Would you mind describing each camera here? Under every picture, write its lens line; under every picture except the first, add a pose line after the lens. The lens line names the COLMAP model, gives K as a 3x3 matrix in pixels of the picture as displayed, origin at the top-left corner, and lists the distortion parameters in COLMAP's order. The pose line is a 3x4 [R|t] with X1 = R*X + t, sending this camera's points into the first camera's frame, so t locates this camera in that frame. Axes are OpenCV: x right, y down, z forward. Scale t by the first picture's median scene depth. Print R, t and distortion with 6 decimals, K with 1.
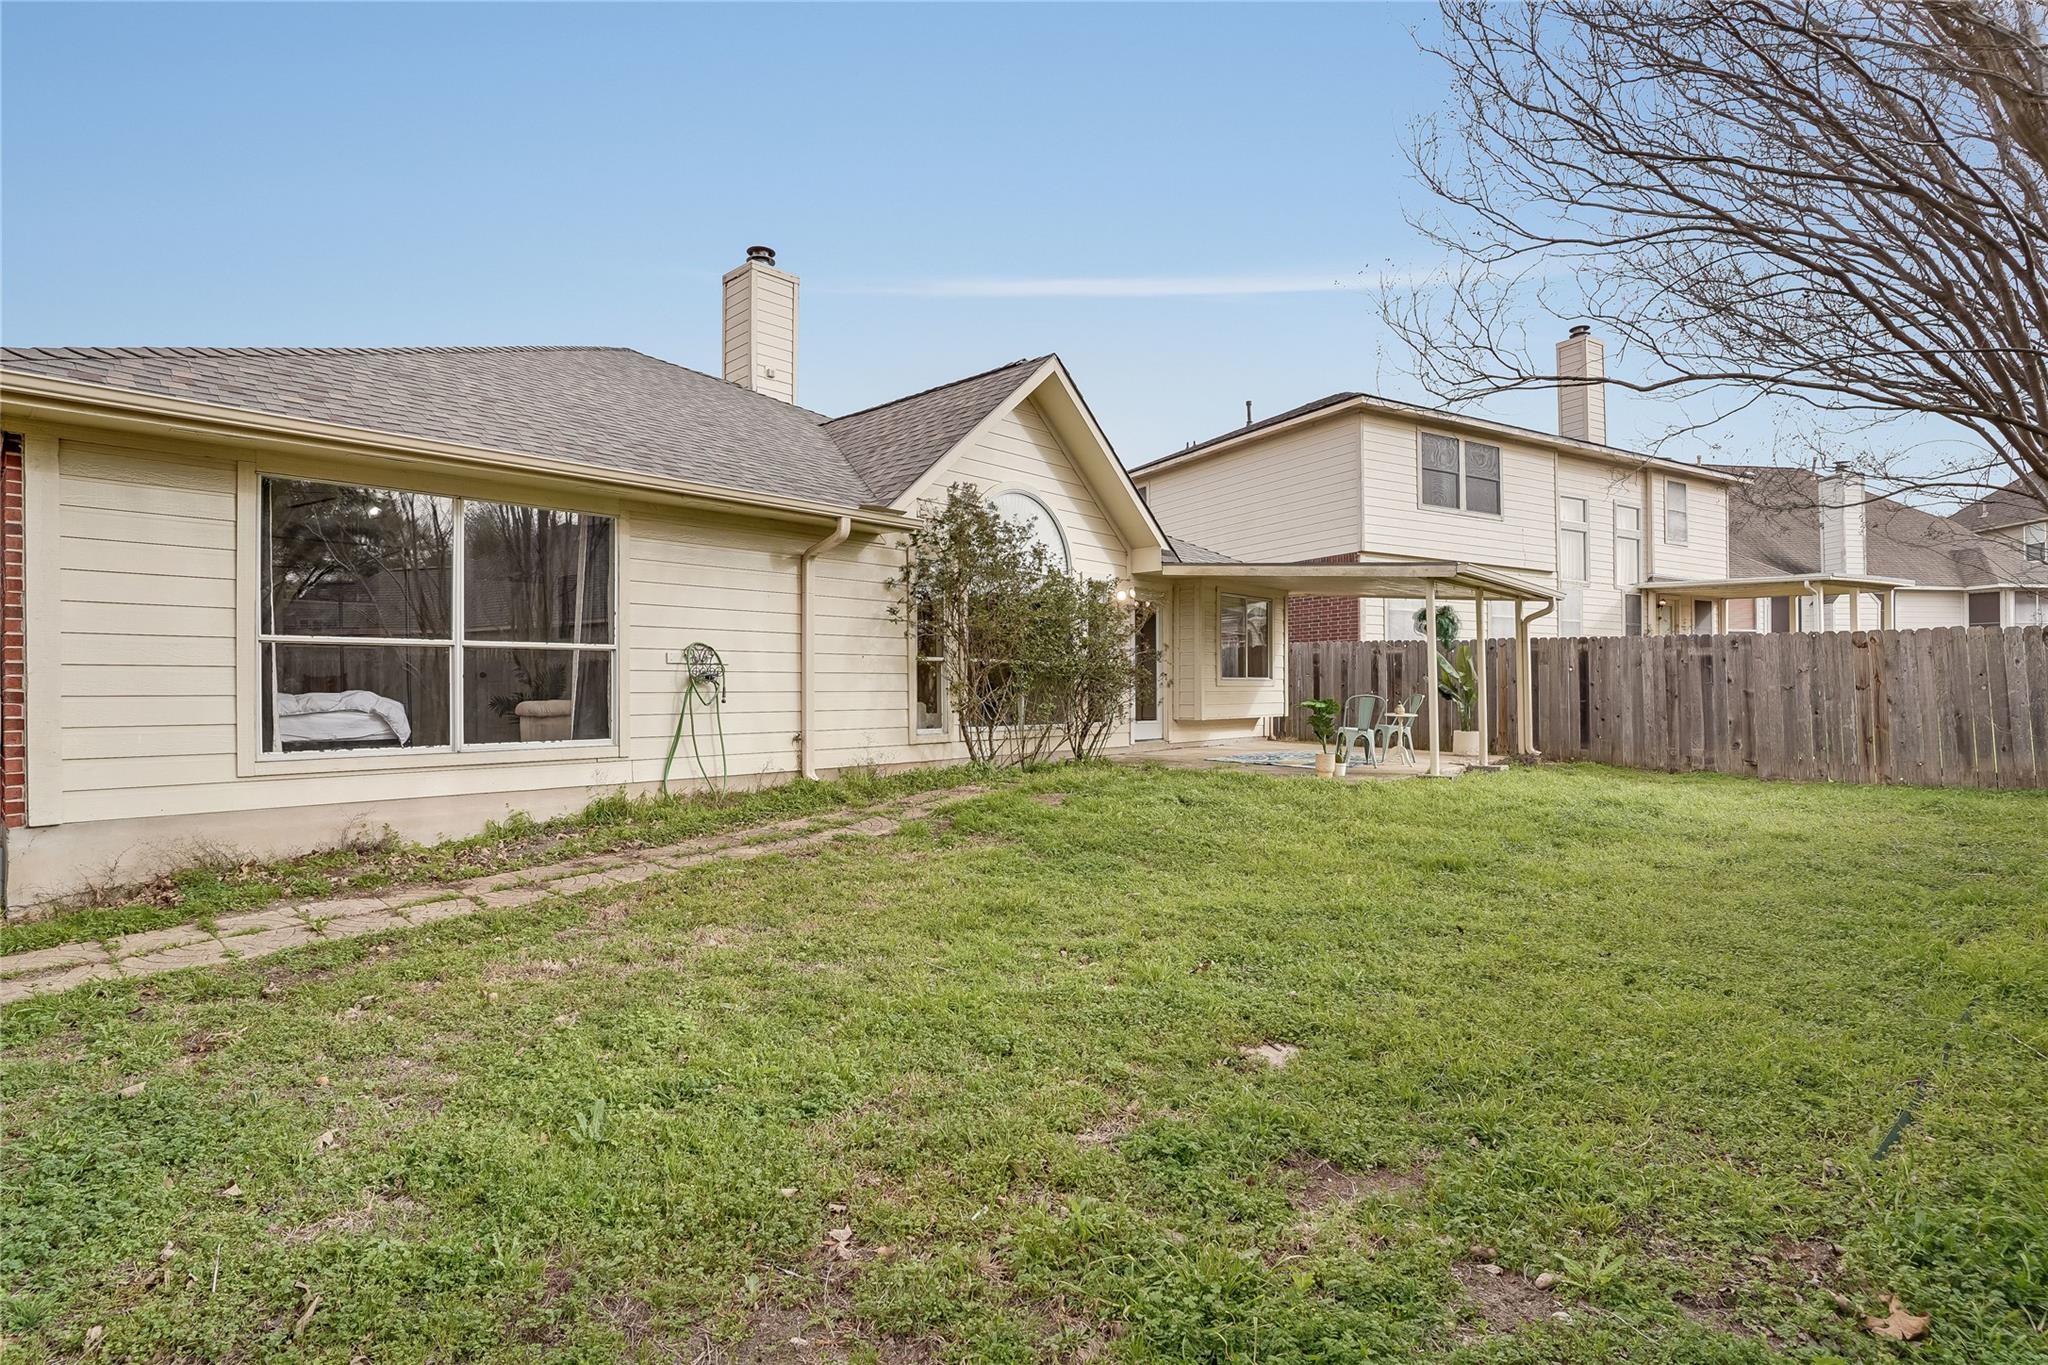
lens RADIAL K [[1007.2, 0, 1006.8], [0, 1007.2, 689.8], [0, 0, 1]] dist [-0.086675, 0.040966]
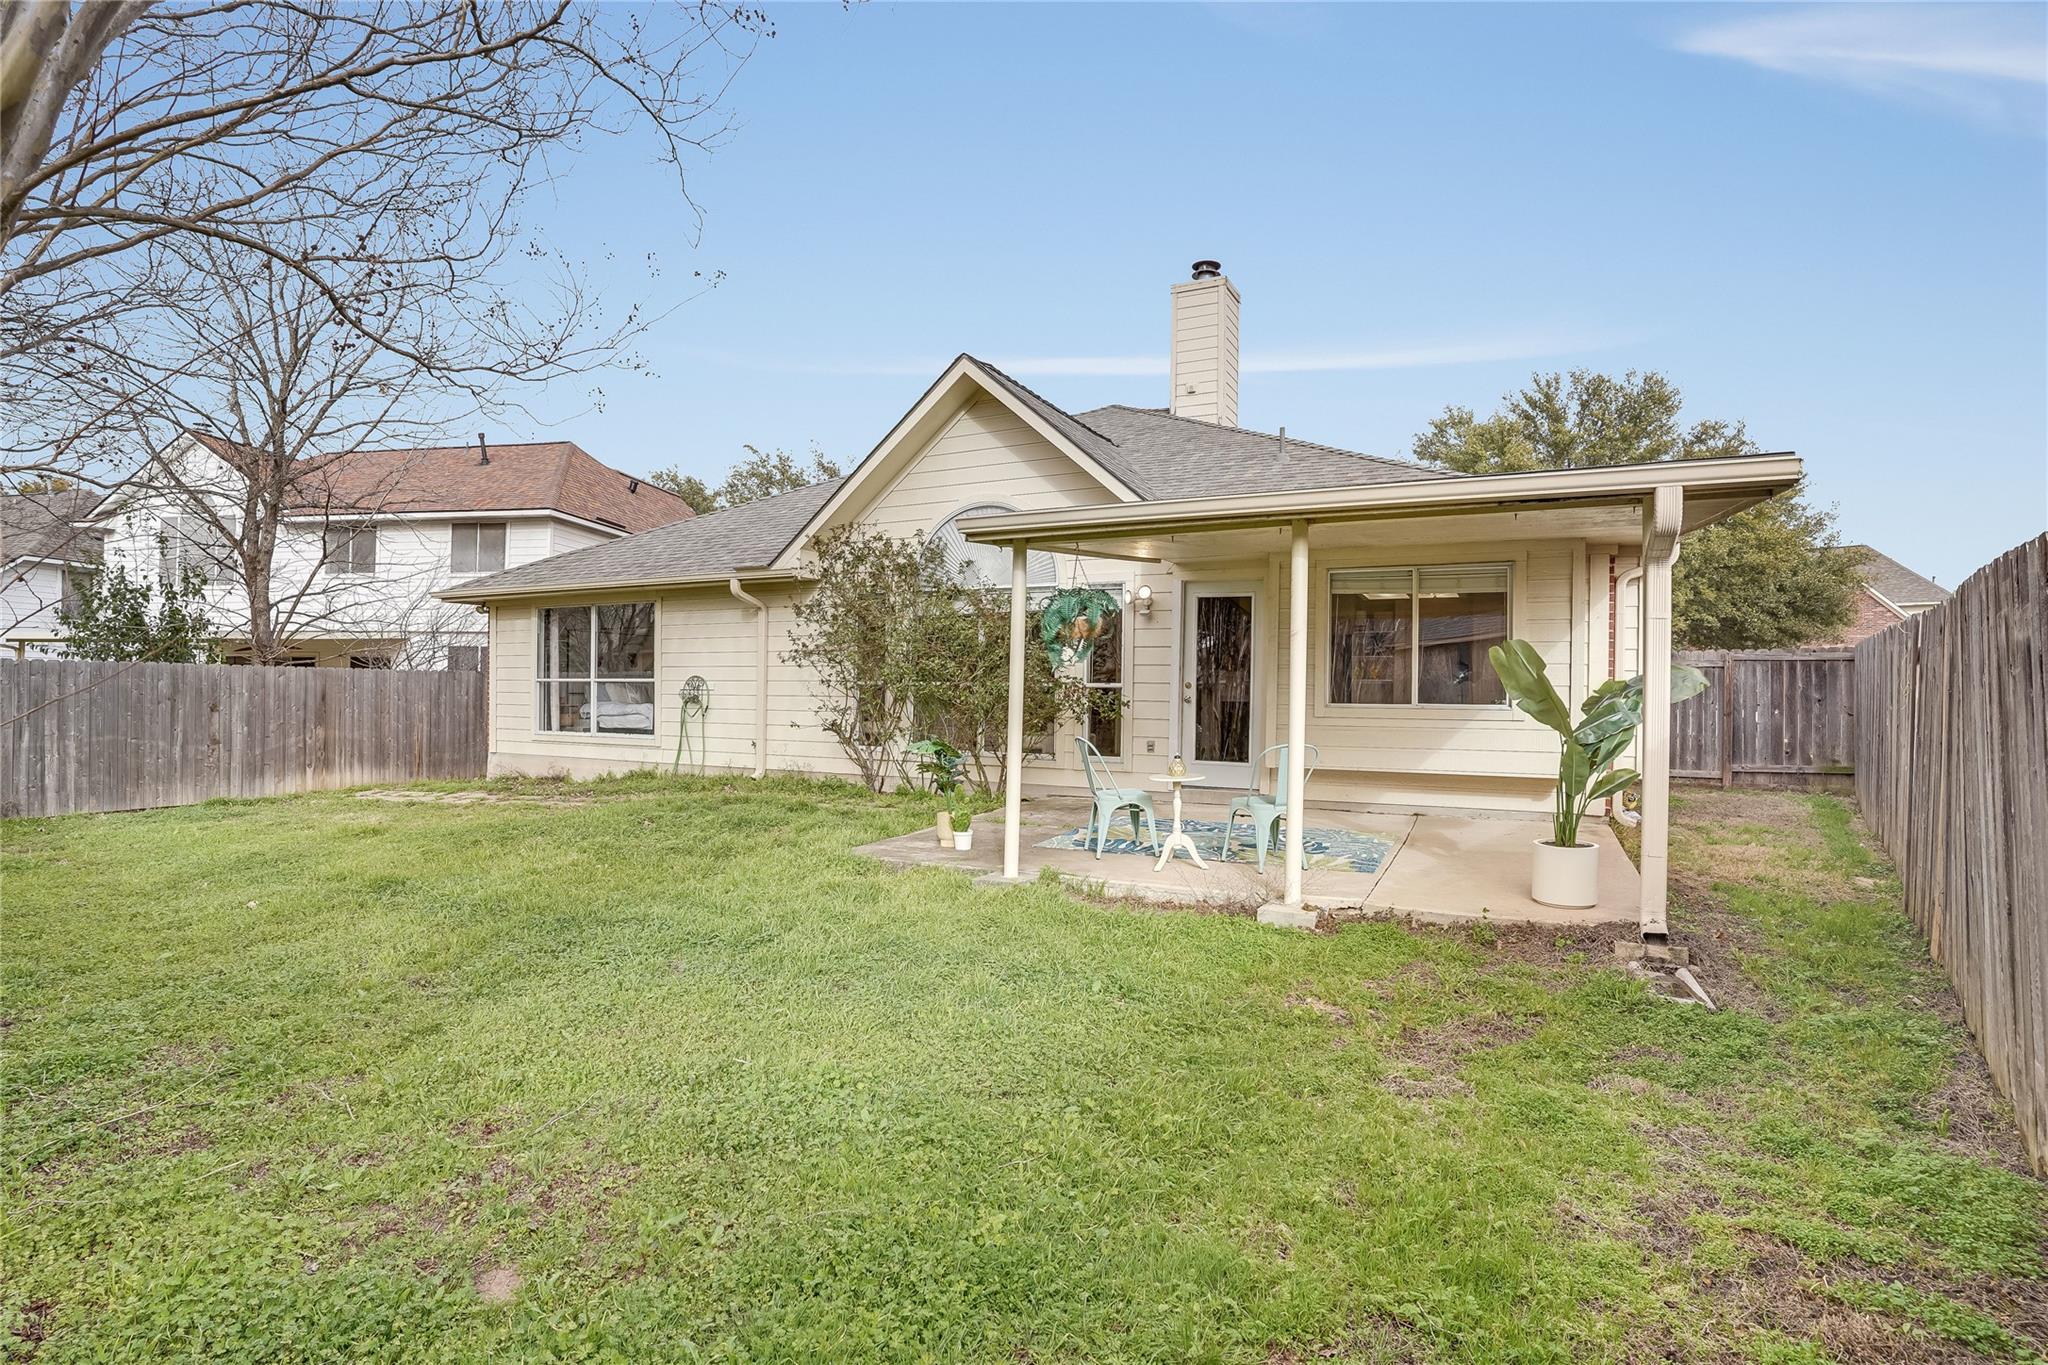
lens RADIAL K [[1007.2, 0, 1006.8], [0, 1007.2, 689.8], [0, 0, 1]] dist [-0.086675, 0.040966]
pose [[0.234141, 0.001025, -0.972202, 1.284639], [-0.013240, 0.999910, -0.002134, -0.029004], [0.972112, 0.013372, 0.234134, 1.104685]]
